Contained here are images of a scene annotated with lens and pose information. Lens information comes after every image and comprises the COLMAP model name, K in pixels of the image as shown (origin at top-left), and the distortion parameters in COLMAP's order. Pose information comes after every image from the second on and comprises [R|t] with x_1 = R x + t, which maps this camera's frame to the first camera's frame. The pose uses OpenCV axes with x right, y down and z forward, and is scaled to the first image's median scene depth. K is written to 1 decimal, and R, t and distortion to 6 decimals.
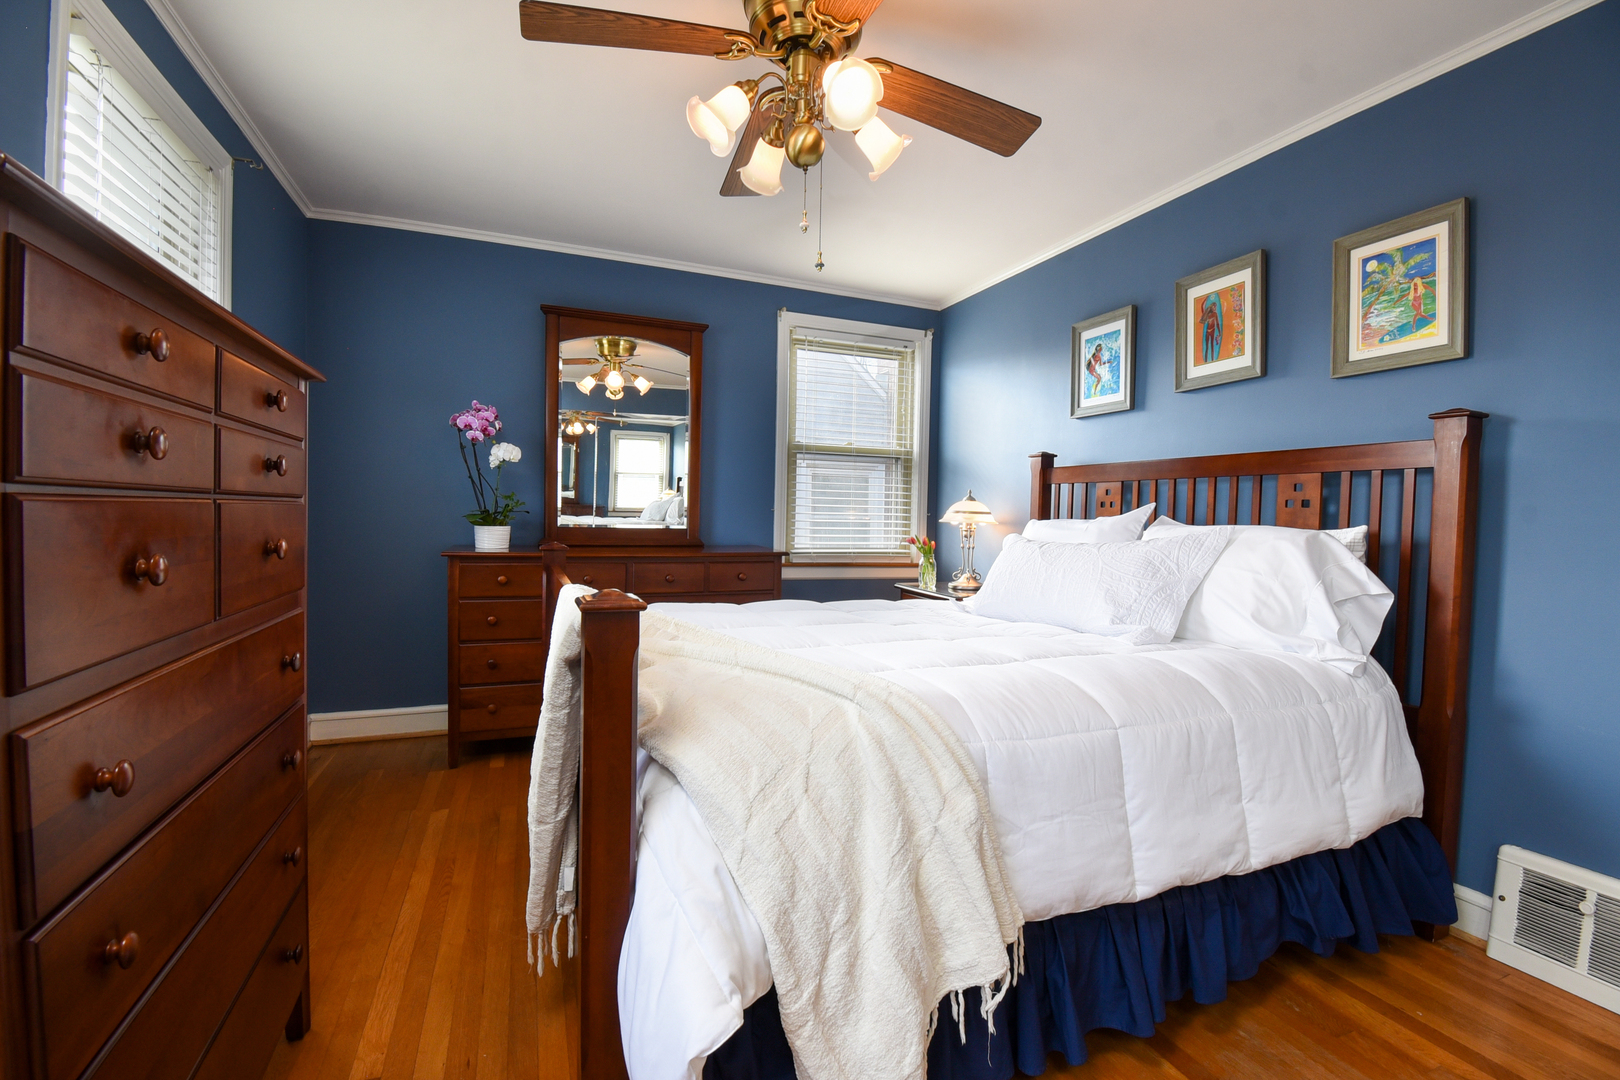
lens RADIAL K [[710.0, 0, 806.5], [0, 710.0, 540.9], [0, 0, 1]] dist [0.015642, -0.020146]
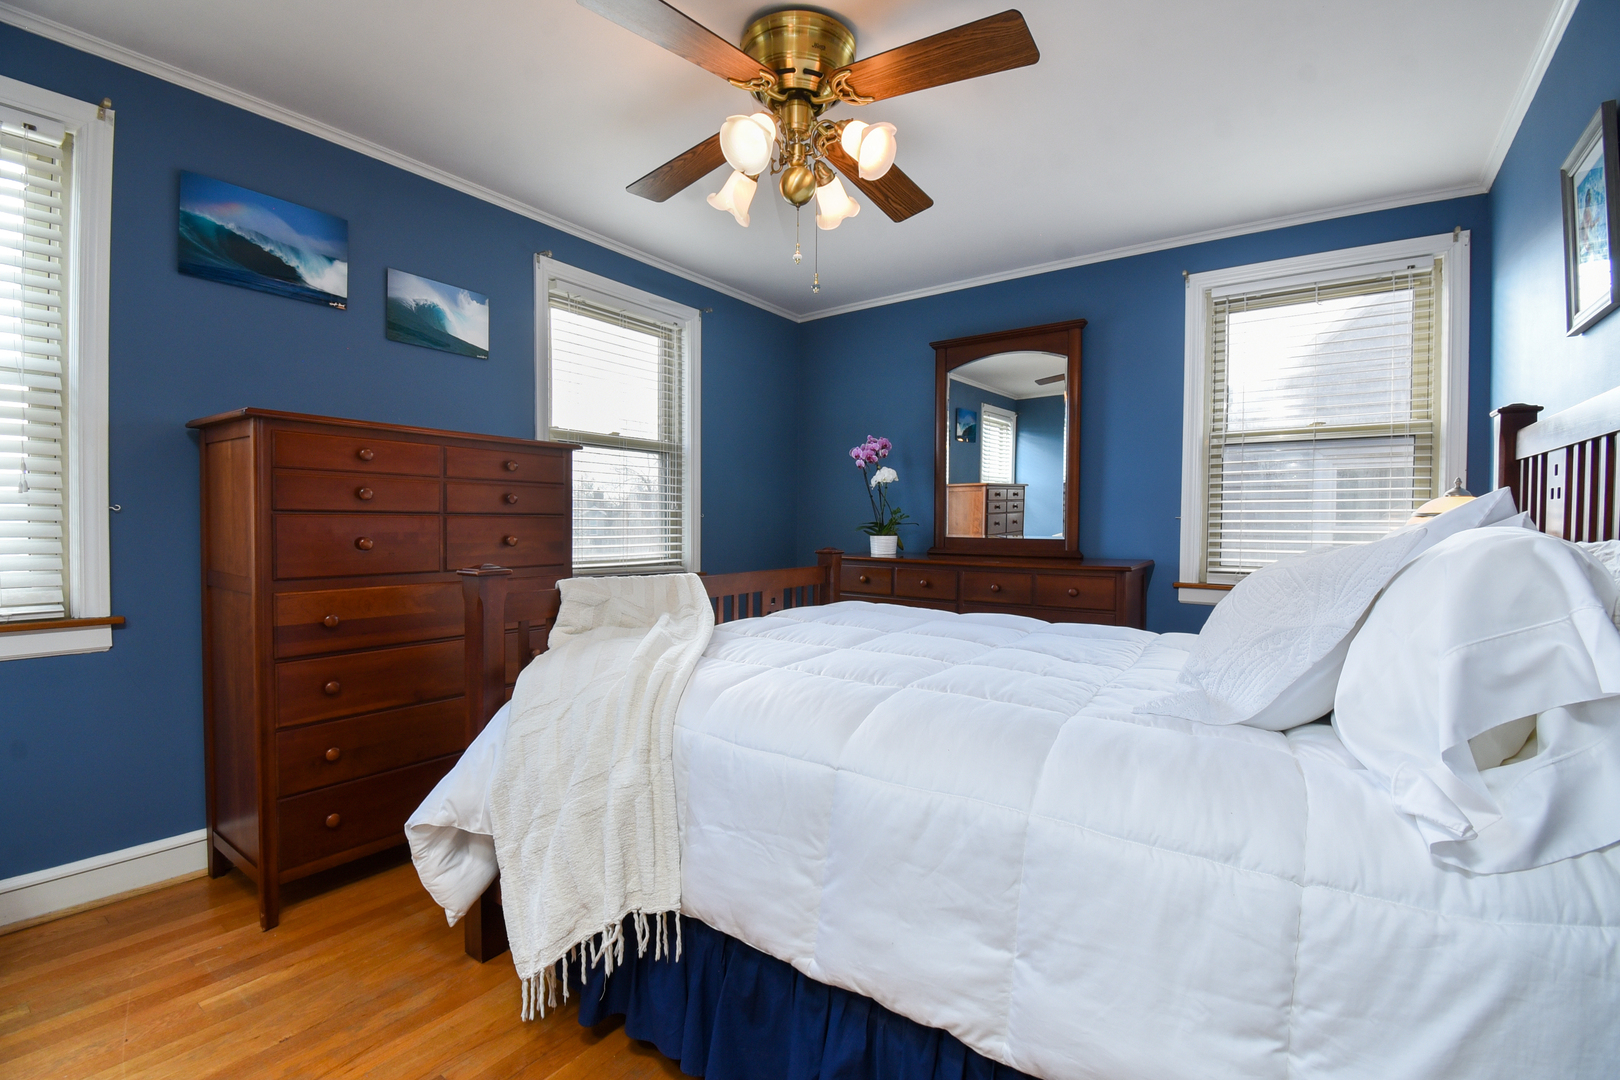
lens RADIAL K [[710.0, 0, 806.5], [0, 710.0, 540.9], [0, 0, 1]] dist [0.015642, -0.020146]
pose [[0.541635, 0.005180, -0.840598, 0.532727], [-0.026207, 0.999599, -0.010726, 0.003764], [0.840205, 0.027840, 0.541553, 0.246303]]
